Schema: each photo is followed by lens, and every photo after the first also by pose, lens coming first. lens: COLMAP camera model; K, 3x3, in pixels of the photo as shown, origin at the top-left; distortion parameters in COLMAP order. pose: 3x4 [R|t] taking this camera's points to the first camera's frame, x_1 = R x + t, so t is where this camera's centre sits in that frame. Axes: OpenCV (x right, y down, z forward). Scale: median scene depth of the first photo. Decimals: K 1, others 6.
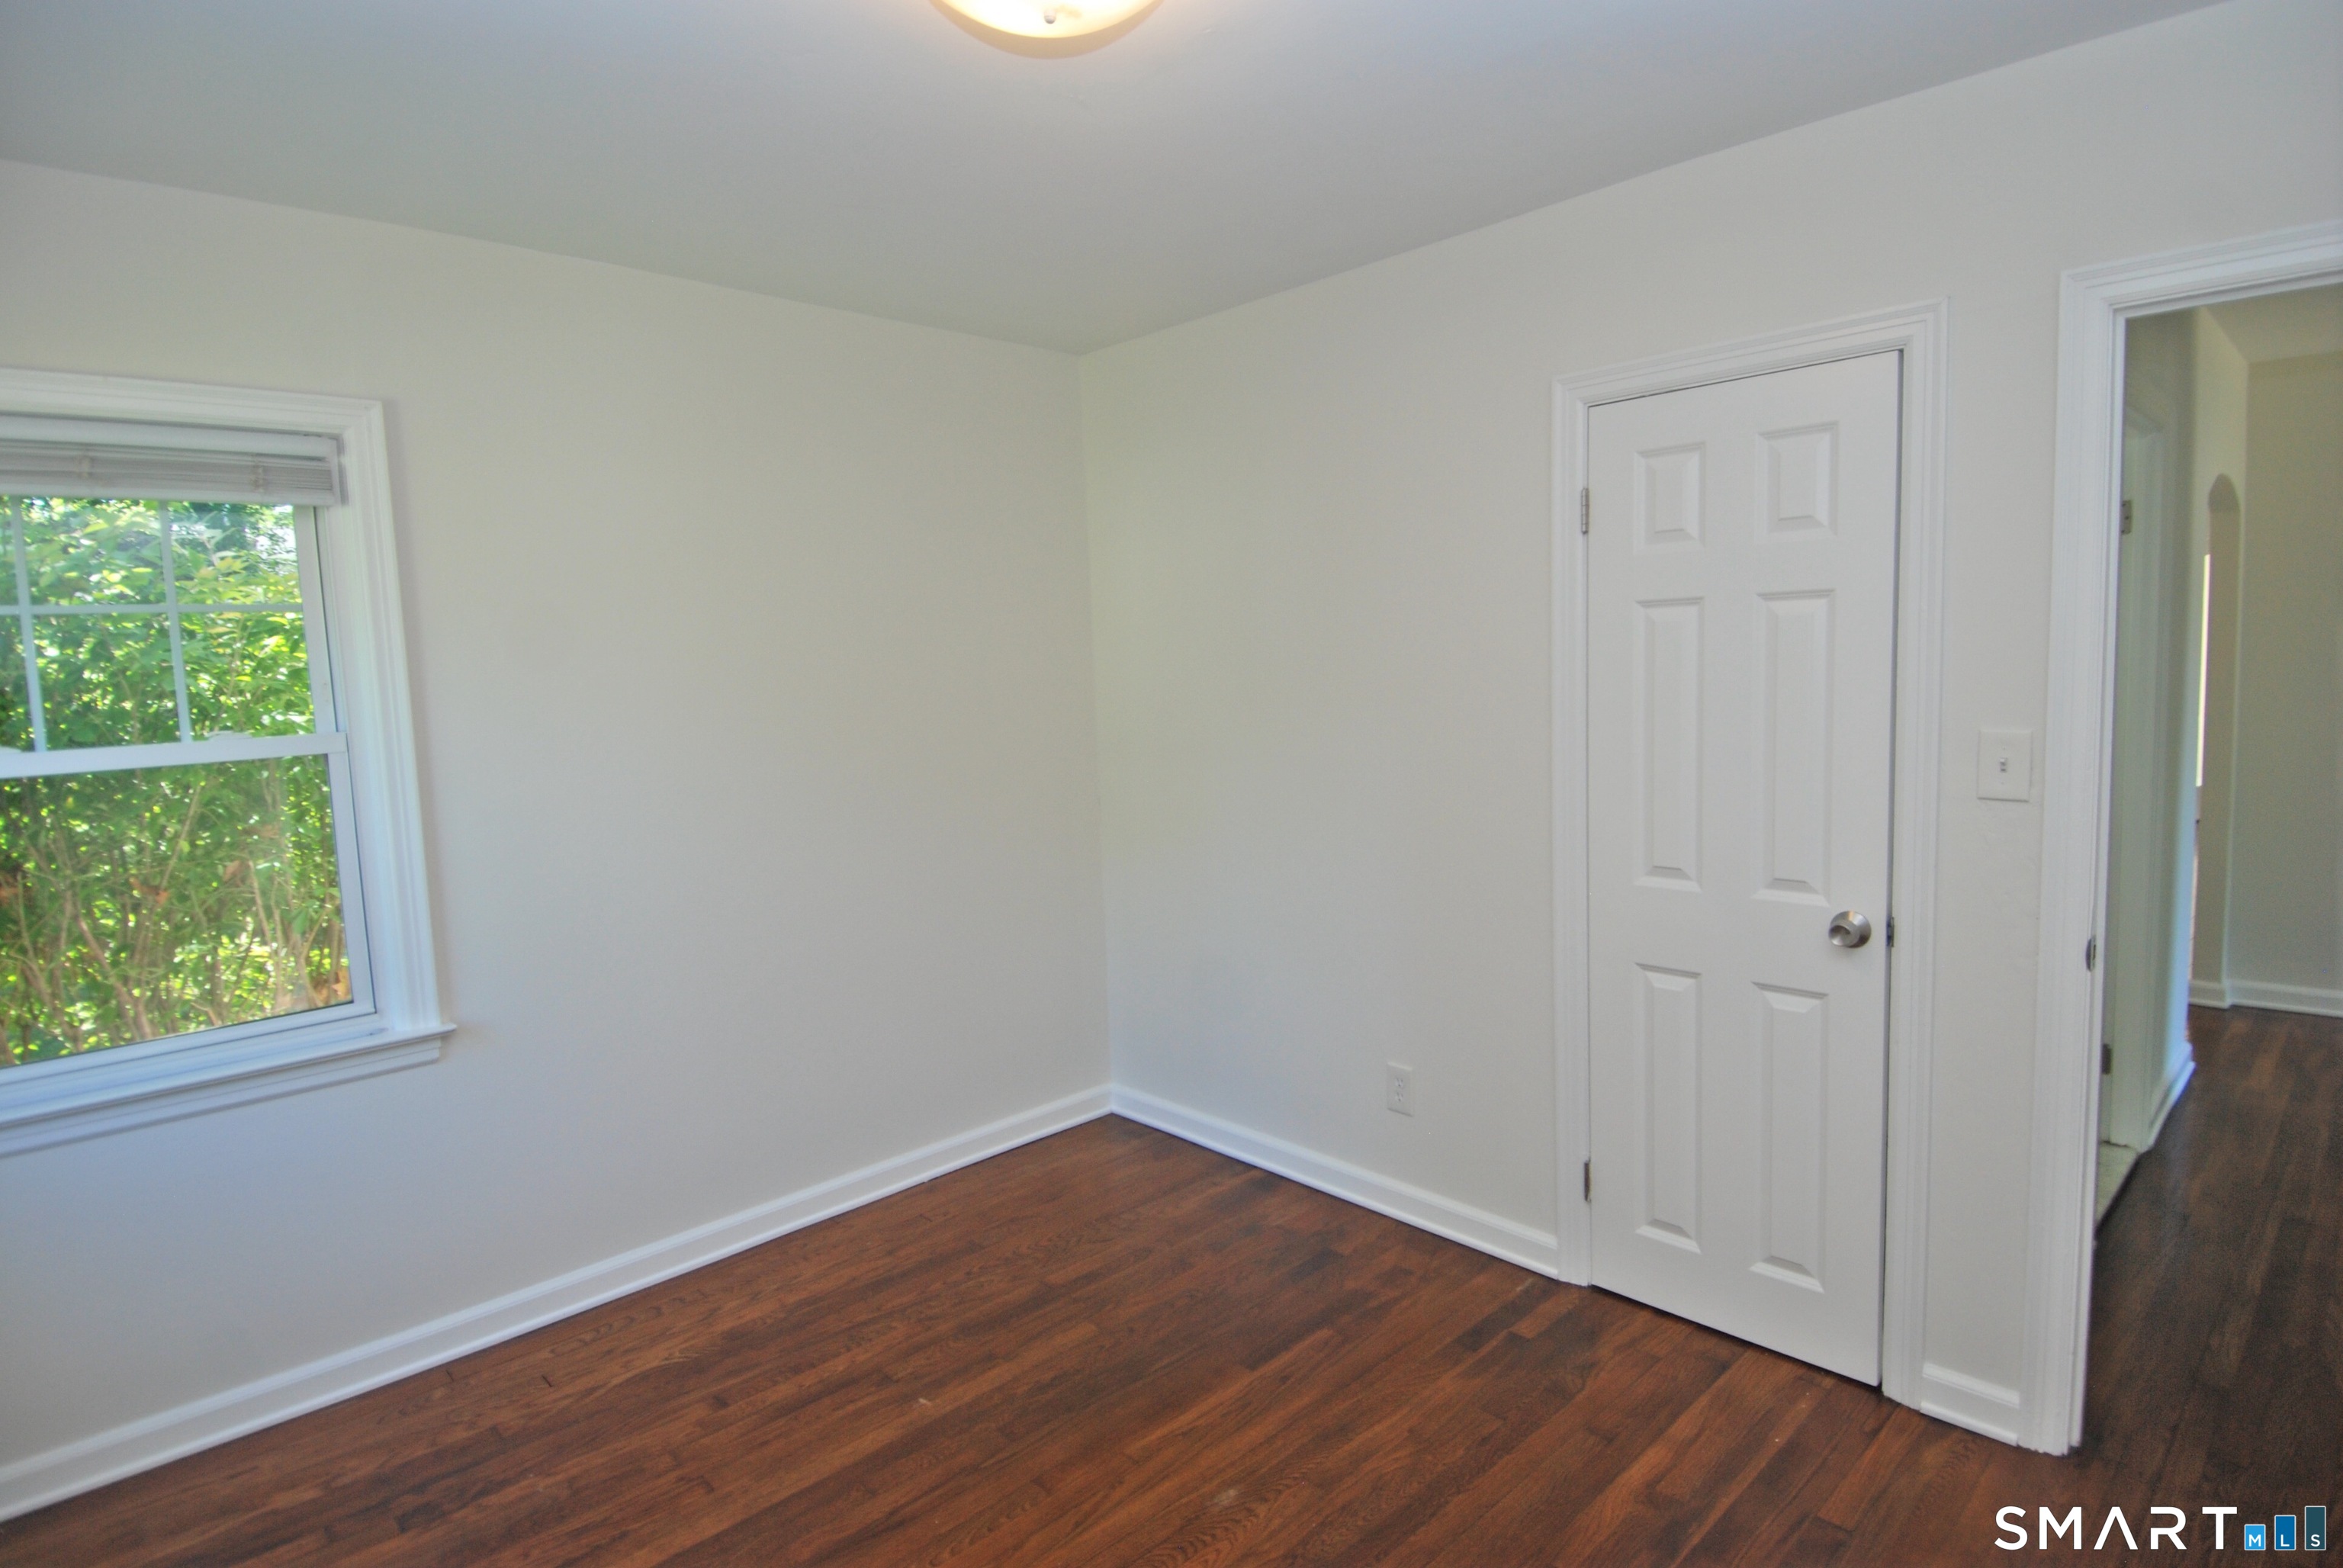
lens RADIAL K [[1210.6, 0, 1190.8], [0, 1210.6, 788.9], [0, 0, 1]] dist [-0.012531, -0.011473]
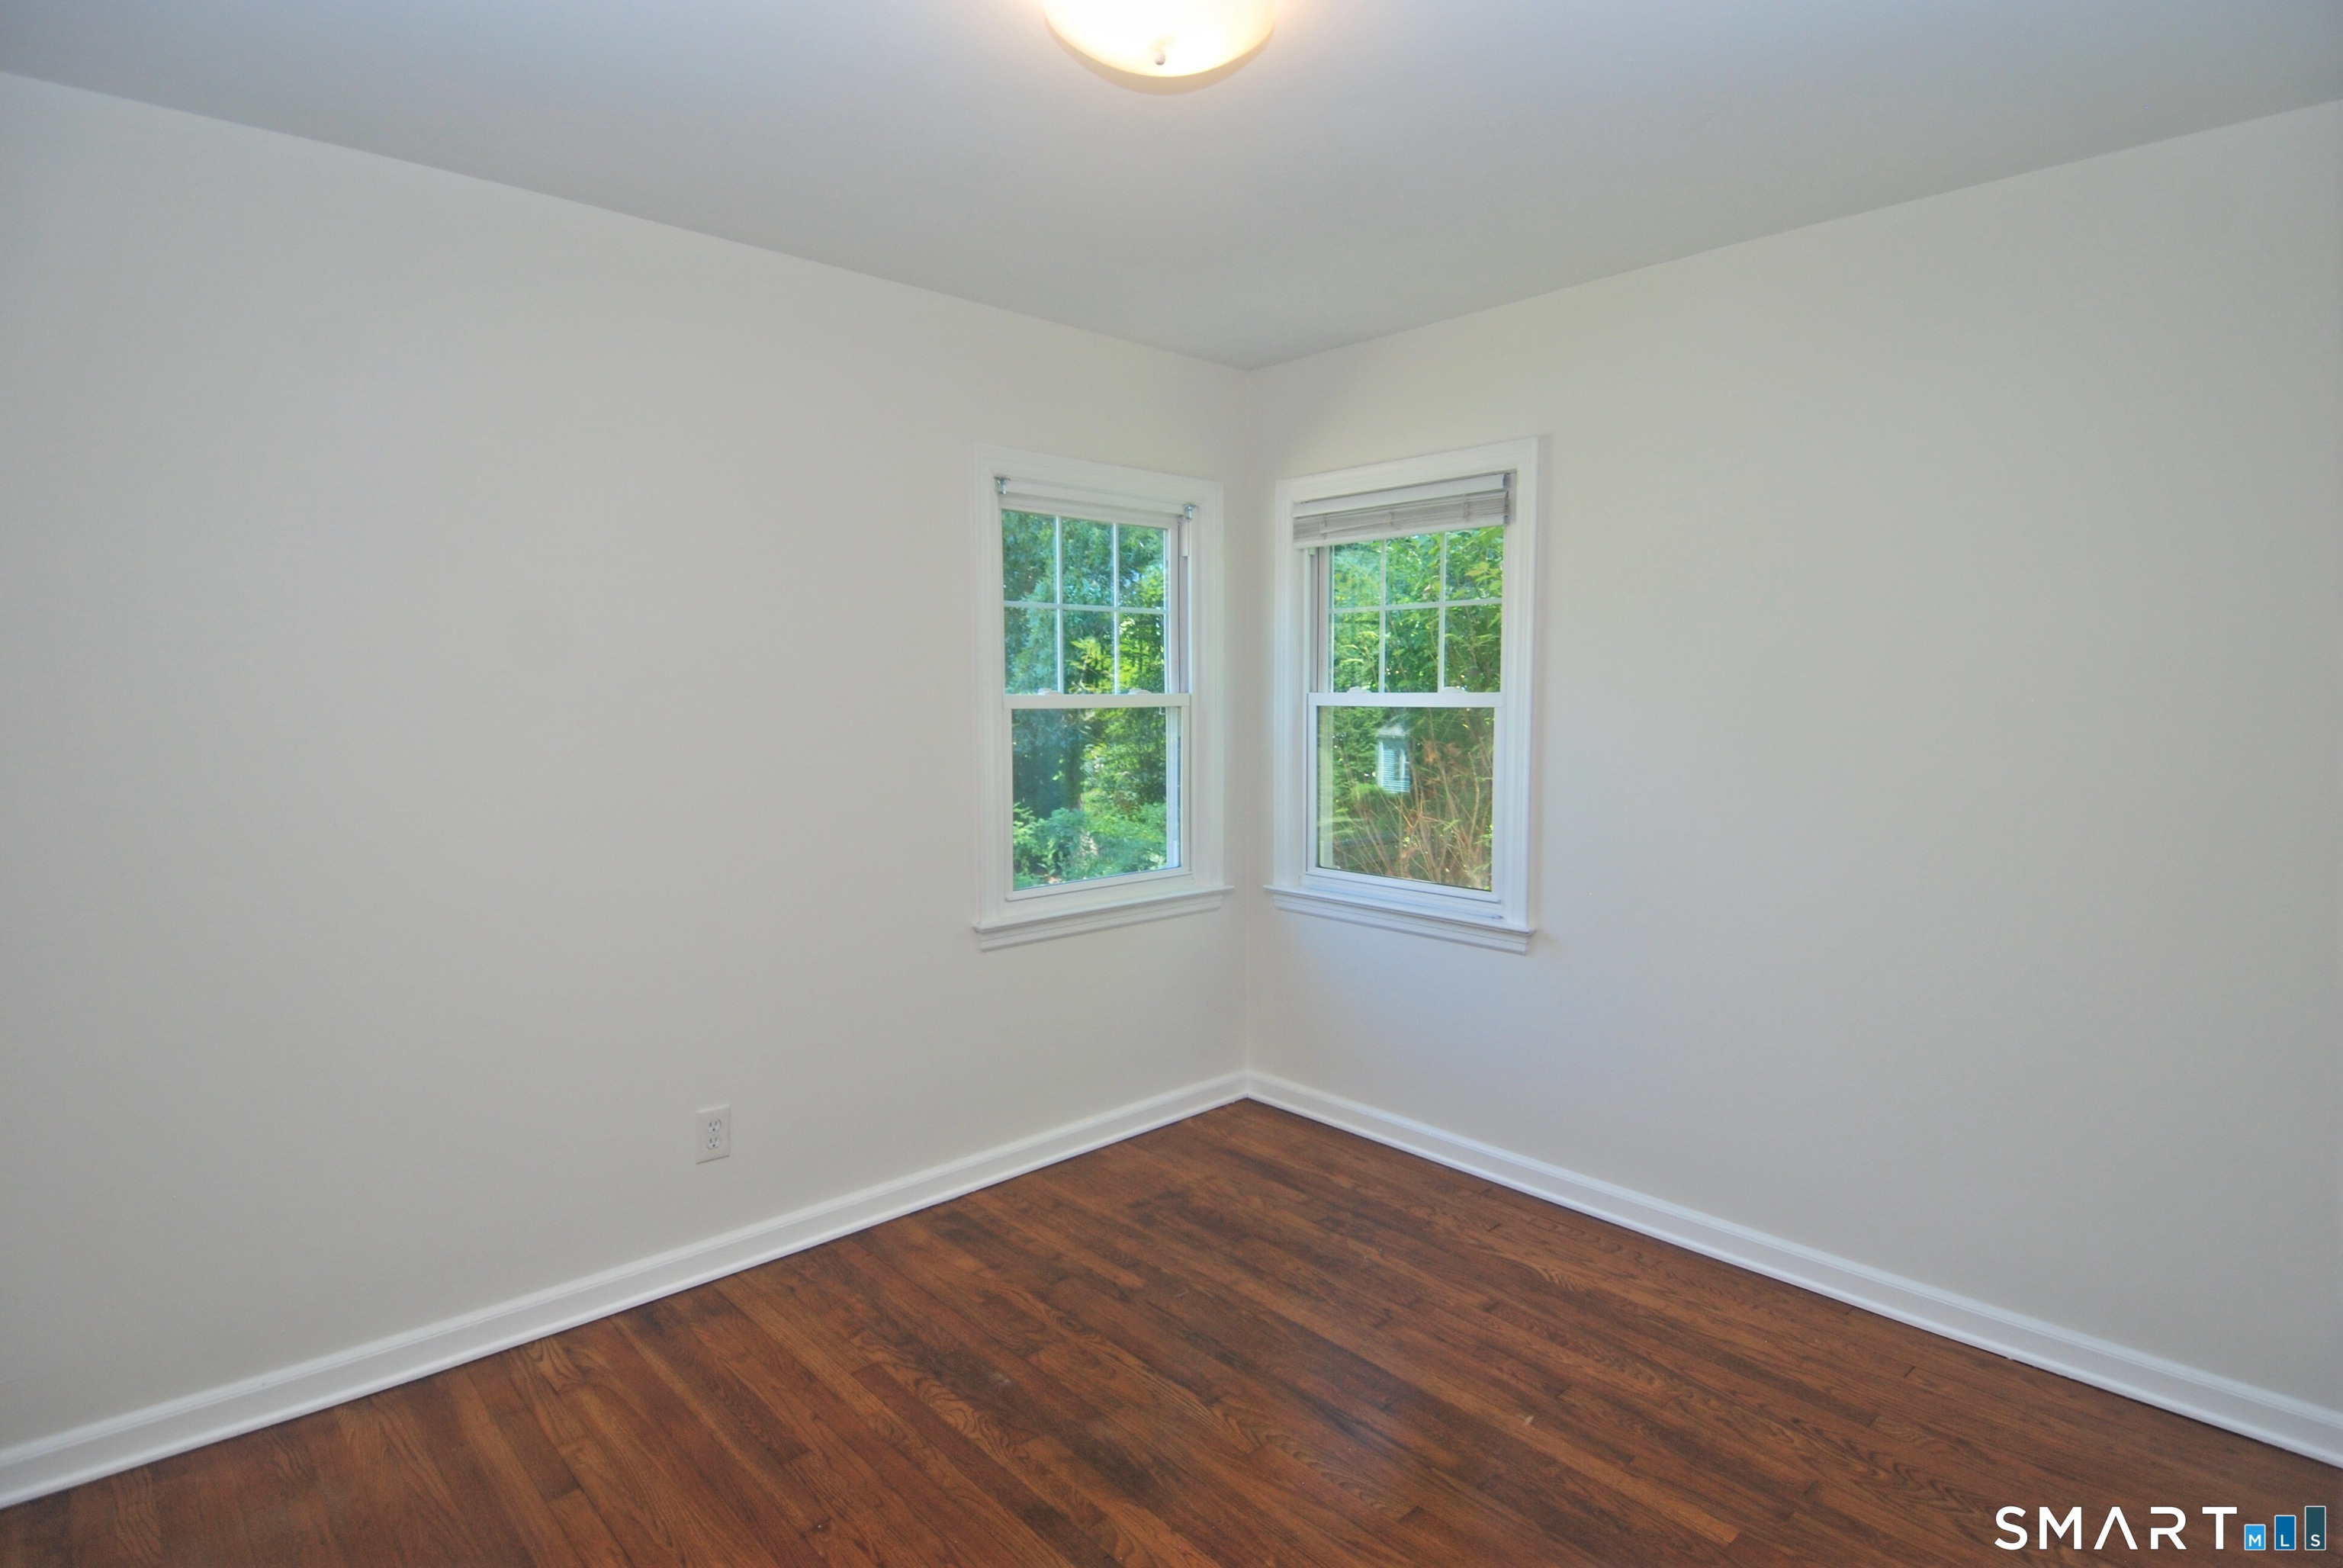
lens RADIAL K [[1210.6, 0, 1190.7], [0, 1210.6, 767.1], [0, 0, 1]] dist [-0.012531, -0.011473]
pose [[-0.038323, 0.106827, -0.993539, 0.660272], [-0.102278, 0.988628, 0.110244, -0.076071], [0.994017, 0.105842, -0.026961, 0.688981]]
